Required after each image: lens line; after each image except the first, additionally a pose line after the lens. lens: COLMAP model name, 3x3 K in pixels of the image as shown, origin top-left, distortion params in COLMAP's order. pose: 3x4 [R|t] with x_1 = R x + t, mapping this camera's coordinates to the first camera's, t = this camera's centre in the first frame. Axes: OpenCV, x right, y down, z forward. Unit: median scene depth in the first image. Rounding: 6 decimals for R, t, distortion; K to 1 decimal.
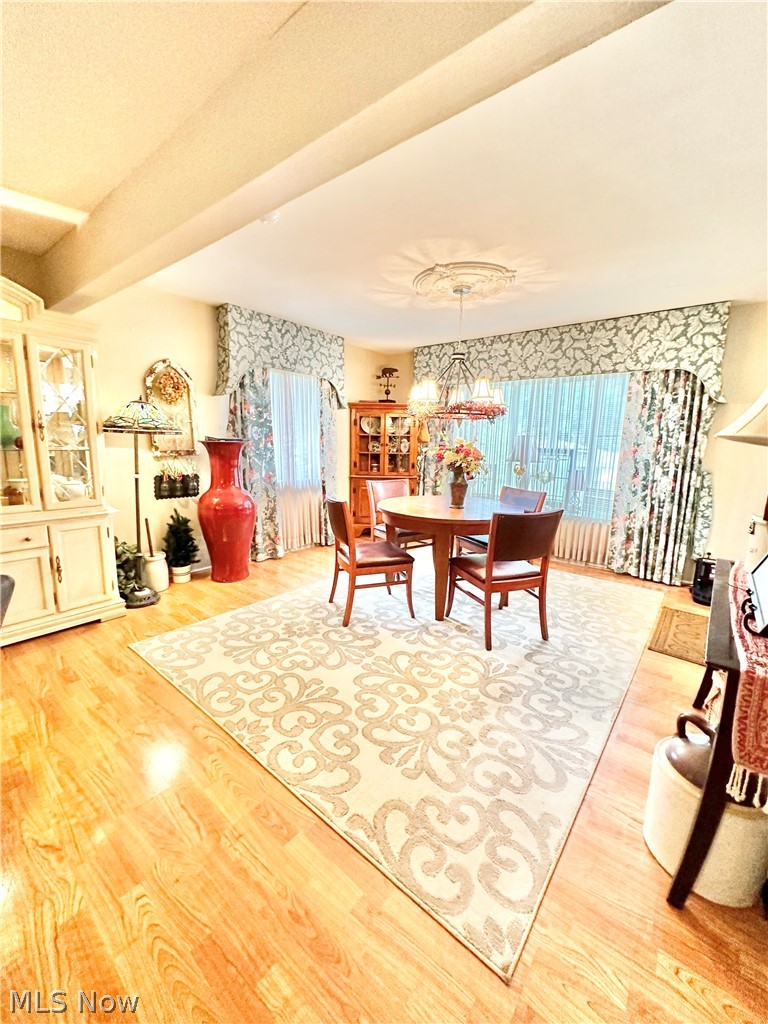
lens RADIAL K [[406.9, 0, 385.5], [0, 406.9, 513.7], [0, 0, 1]] dist [-0.005681, 0.001089]
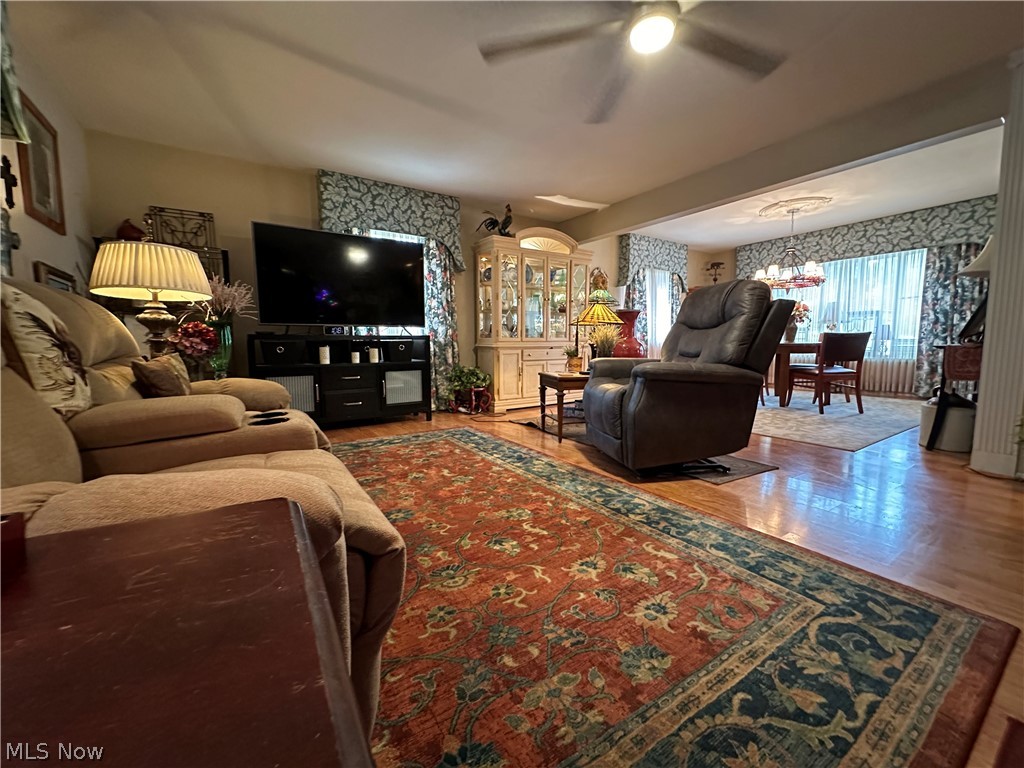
lens RADIAL K [[406.9, 0, 514.4], [0, 406.9, 385.3], [0, 0, 1]] dist [-0.005681, 0.001089]
pose [[0.951499, 0.000082, -0.307653, -0.335853], [-0.023104, 0.997195, -0.071191, 0.268618], [0.306784, 0.074846, 0.948832, -0.763650]]
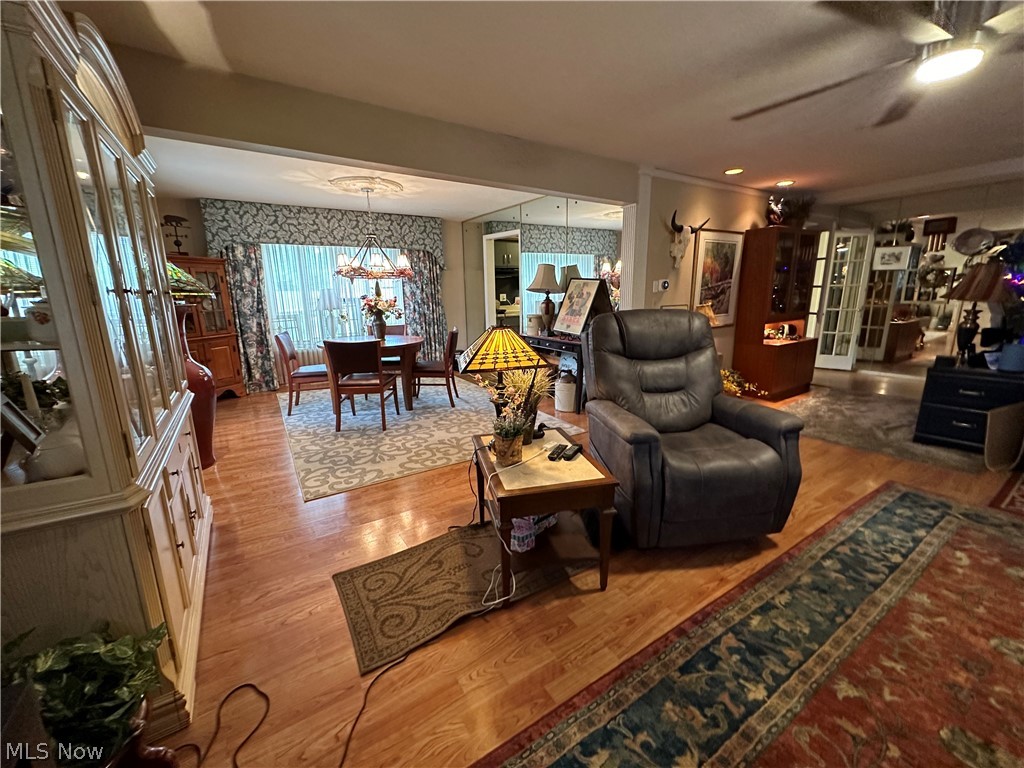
lens RADIAL K [[406.9, 0, 509.6], [0, 406.9, 384.7], [0, 0, 1]] dist [-0.005681, 0.001089]
pose [[0.319942, -0.240096, 0.916510, -0.982293], [0.188731, 0.964121, 0.186685, -0.044306], [-0.928449, 0.113246, 0.353777, 0.072347]]
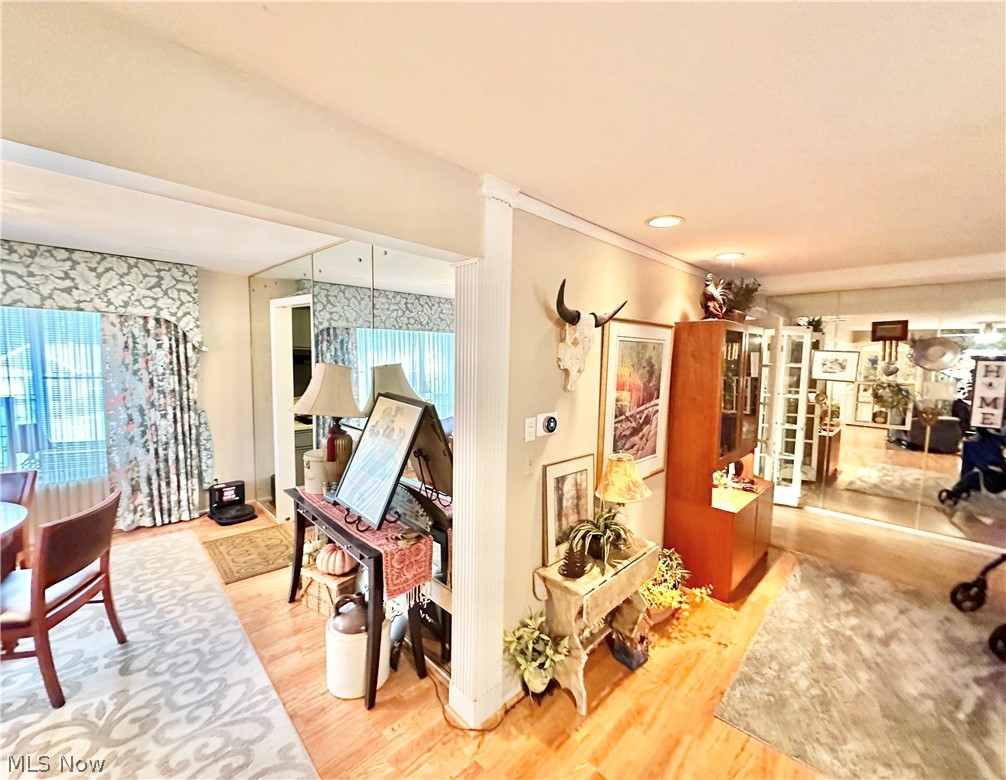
lens RADIAL K [[415.4, 0, 516.7], [0, 415.4, 390.7], [0, 0, 1]] dist [-0.004353, 0.001352]
pose [[0.091375, -0.100235, 0.990759, -0.265341], [0.152335, 0.984618, 0.085564, -0.124497], [-0.984096, 0.143109, 0.105239, 0.014523]]
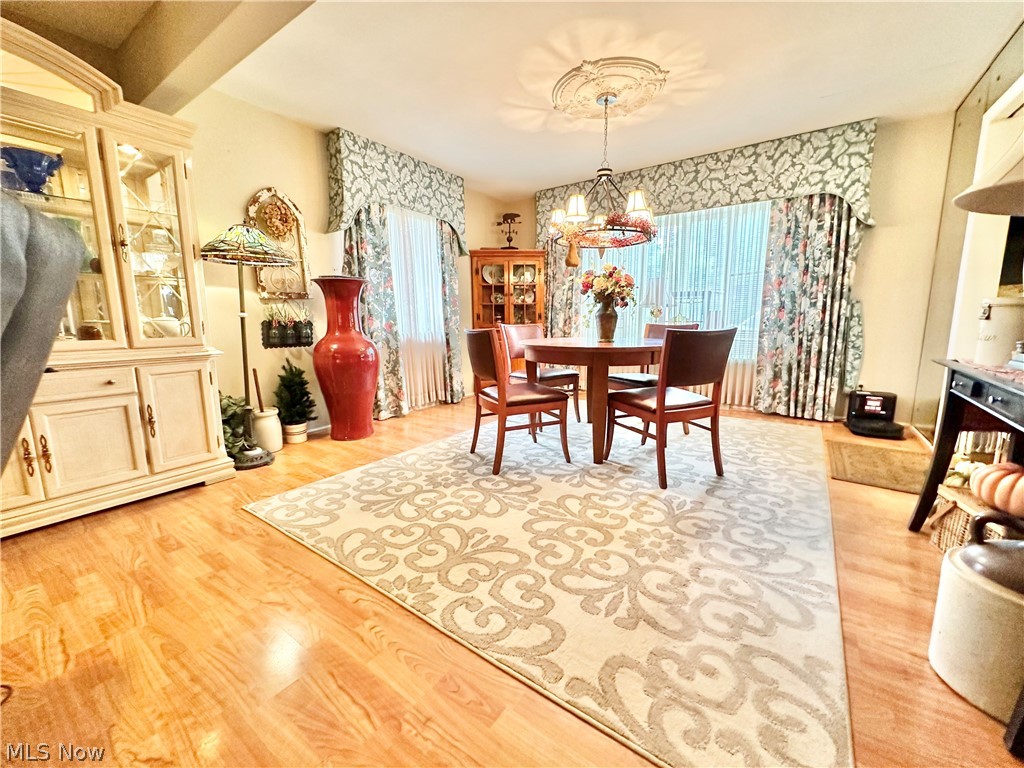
lens RADIAL K [[406.9, 0, 514.1], [0, 406.9, 385.7], [0, 0, 1]] dist [-0.005681, 0.001089]
pose [[0.997248, -0.041553, 0.061398, -0.086149], [0.042433, 0.999014, -0.013089, 0.080178], [-0.060793, 0.015658, 0.998028, 0.096410]]
